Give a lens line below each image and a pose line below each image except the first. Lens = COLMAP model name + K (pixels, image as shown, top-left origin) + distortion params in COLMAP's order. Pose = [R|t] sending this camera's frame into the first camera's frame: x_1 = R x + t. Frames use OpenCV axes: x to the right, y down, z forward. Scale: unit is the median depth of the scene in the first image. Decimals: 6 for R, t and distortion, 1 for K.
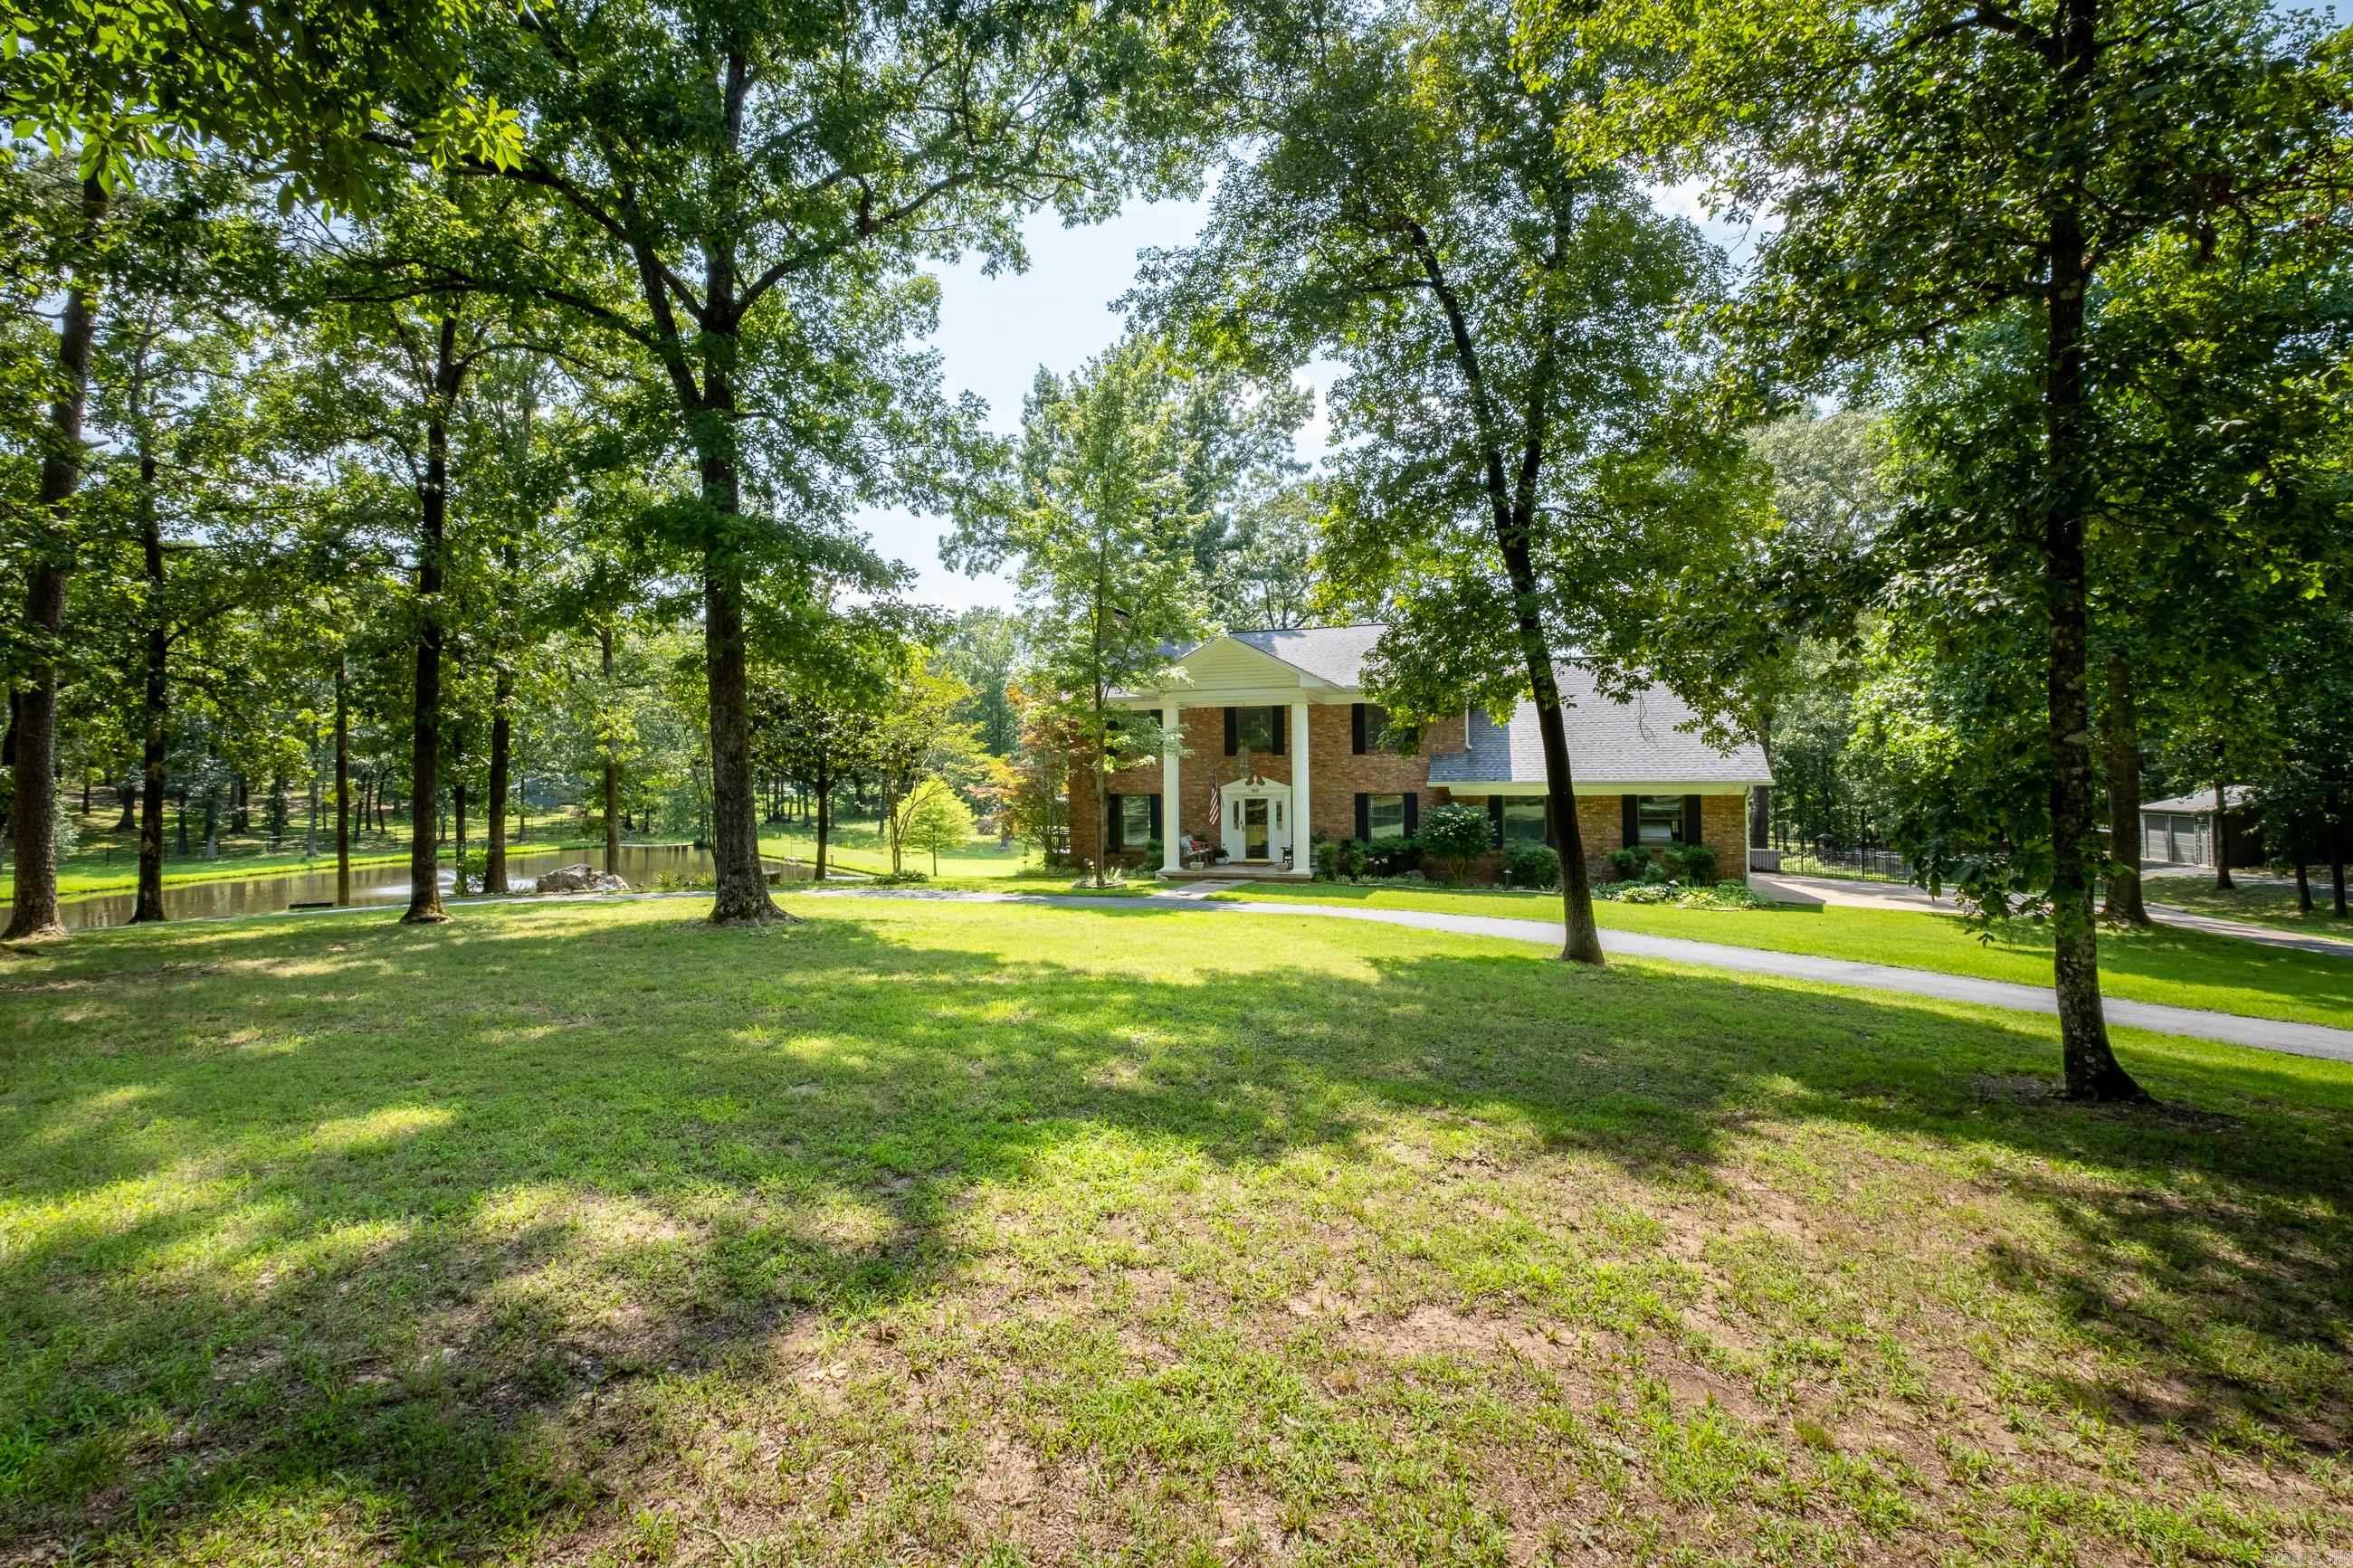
lens RADIAL K [[1046.6, 0, 1176.5], [0, 1046.6, 784.0], [0, 0, 1]] dist [-0.001803, -0.000302]
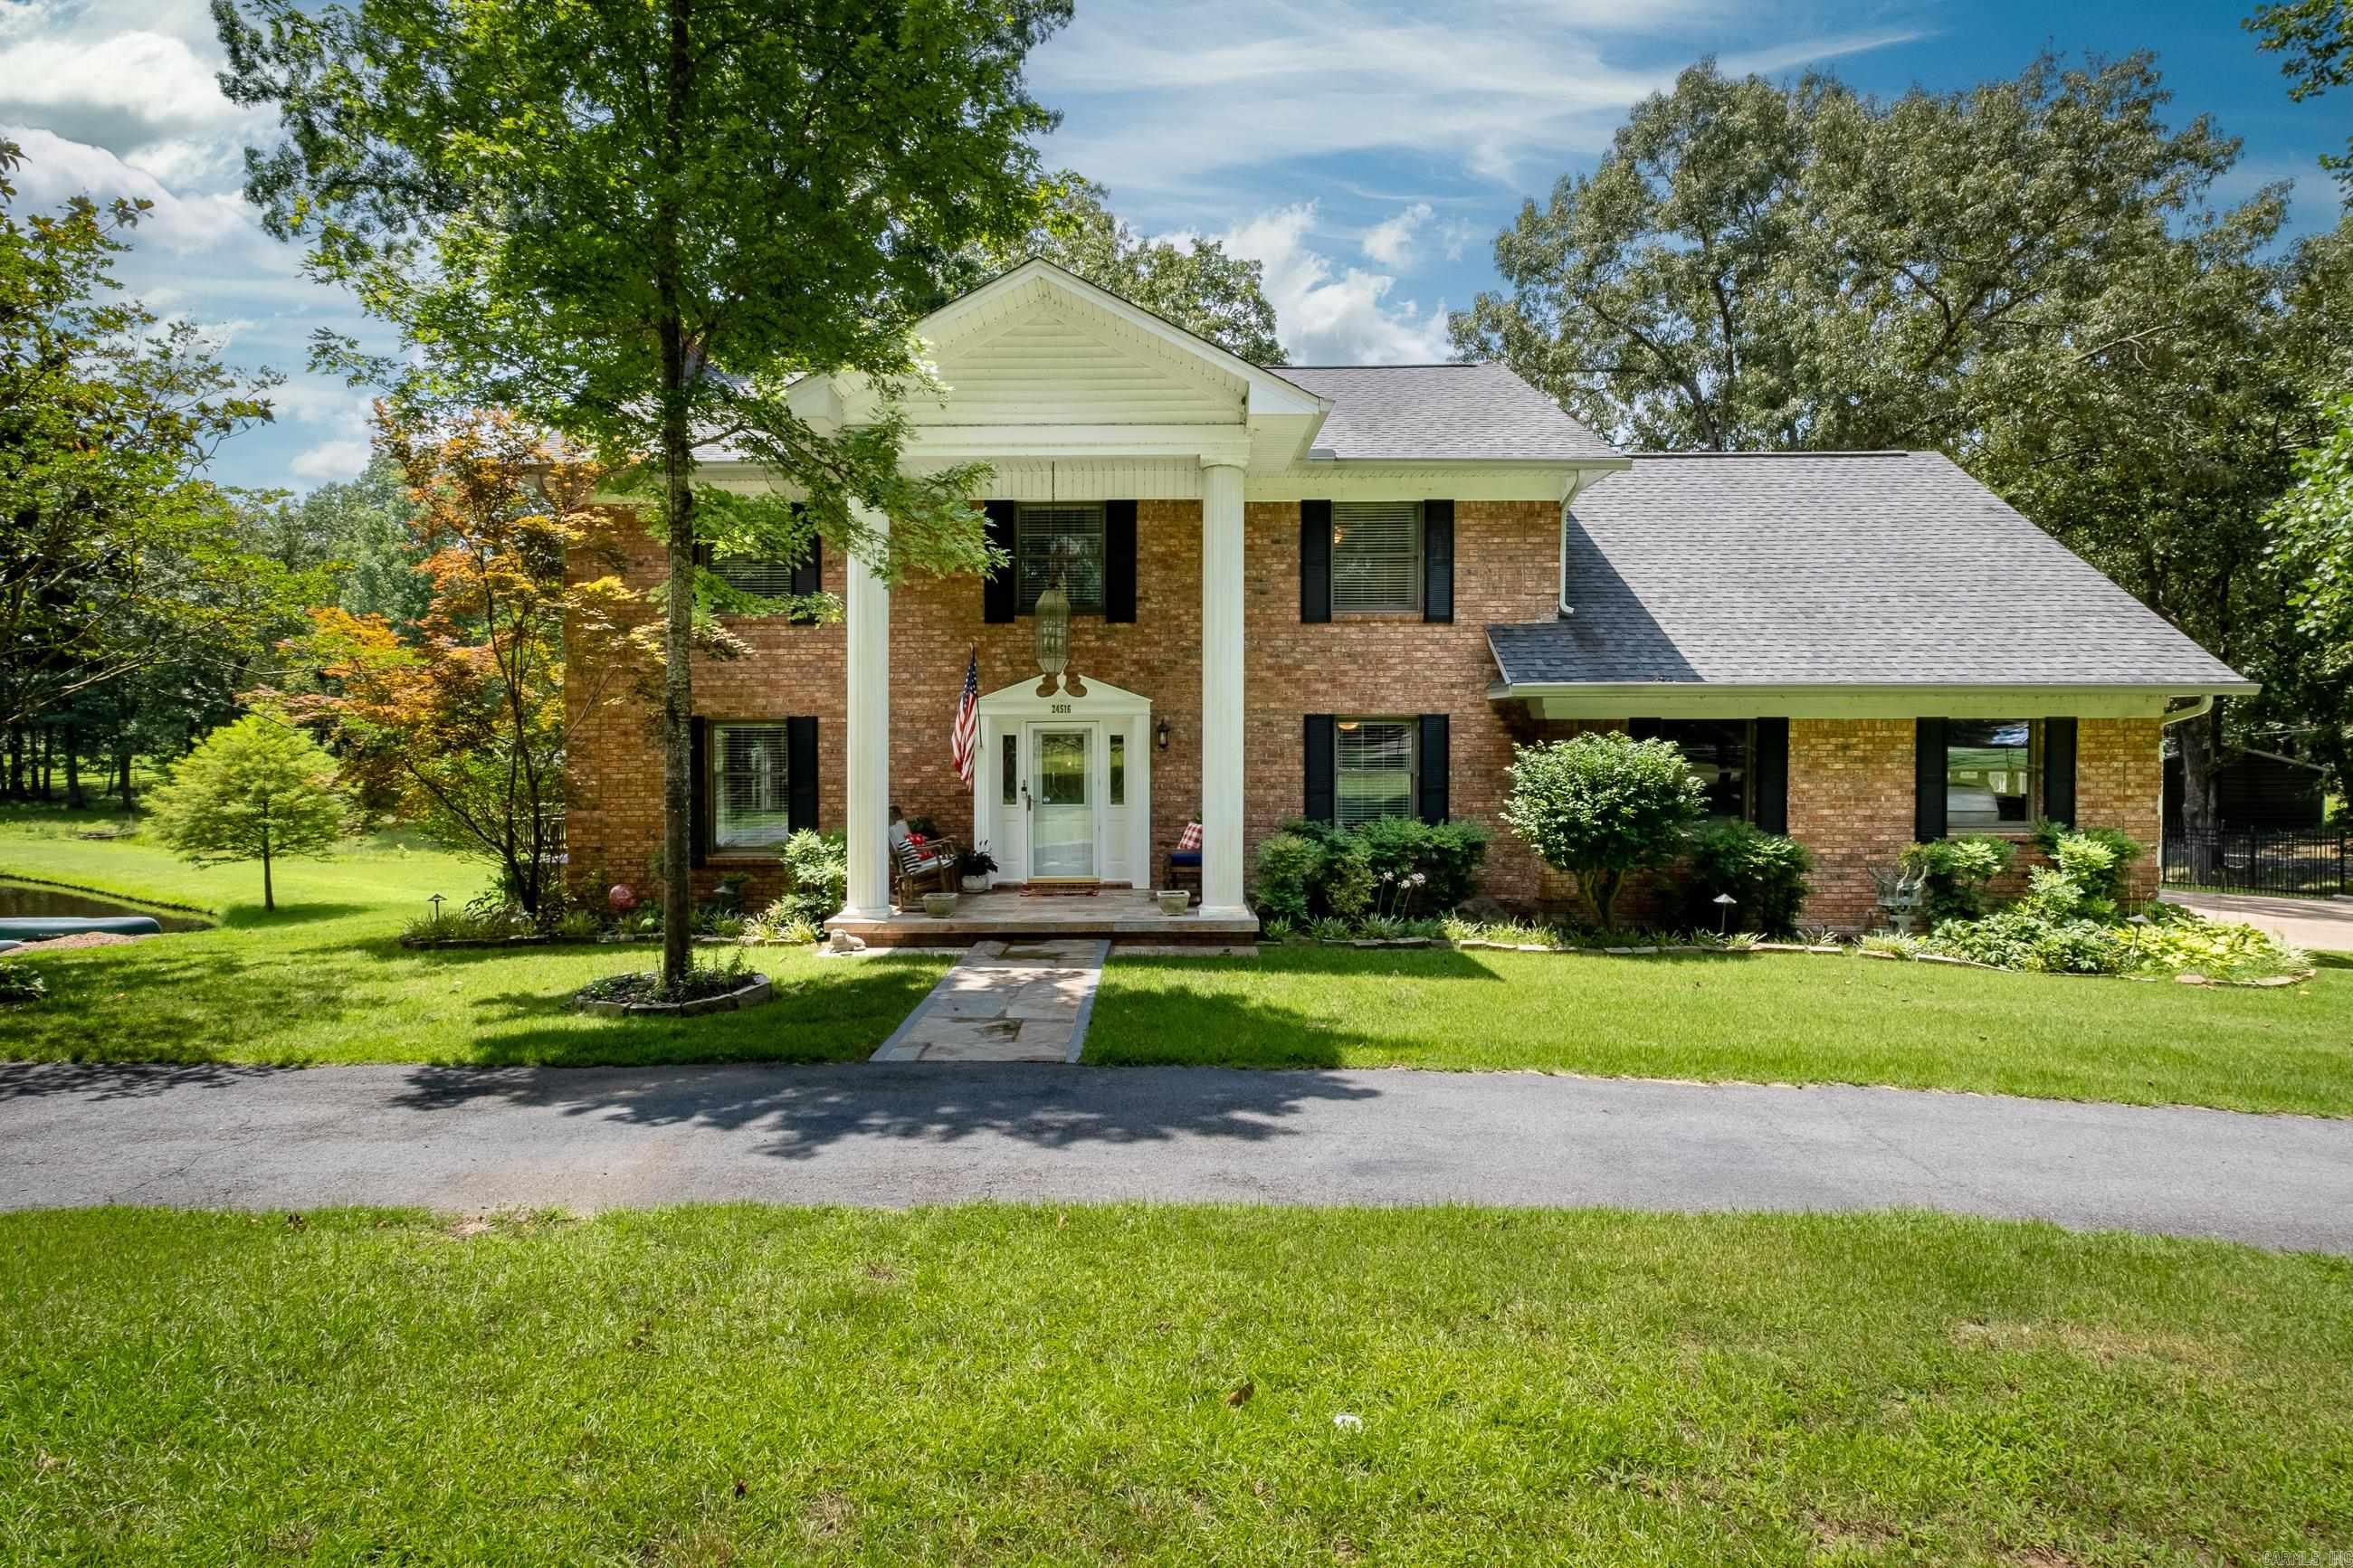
lens RADIAL K [[1046.6, 0, 1176.5], [0, 1046.6, 784.0], [0, 0, 1]] dist [-0.001803, -0.000302]
pose [[0.931513, -0.003145, 0.363695, -0.031544], [-0.004048, 0.999811, 0.019014, 0.027663], [-0.363686, -0.019184, 0.931324, 0.601627]]
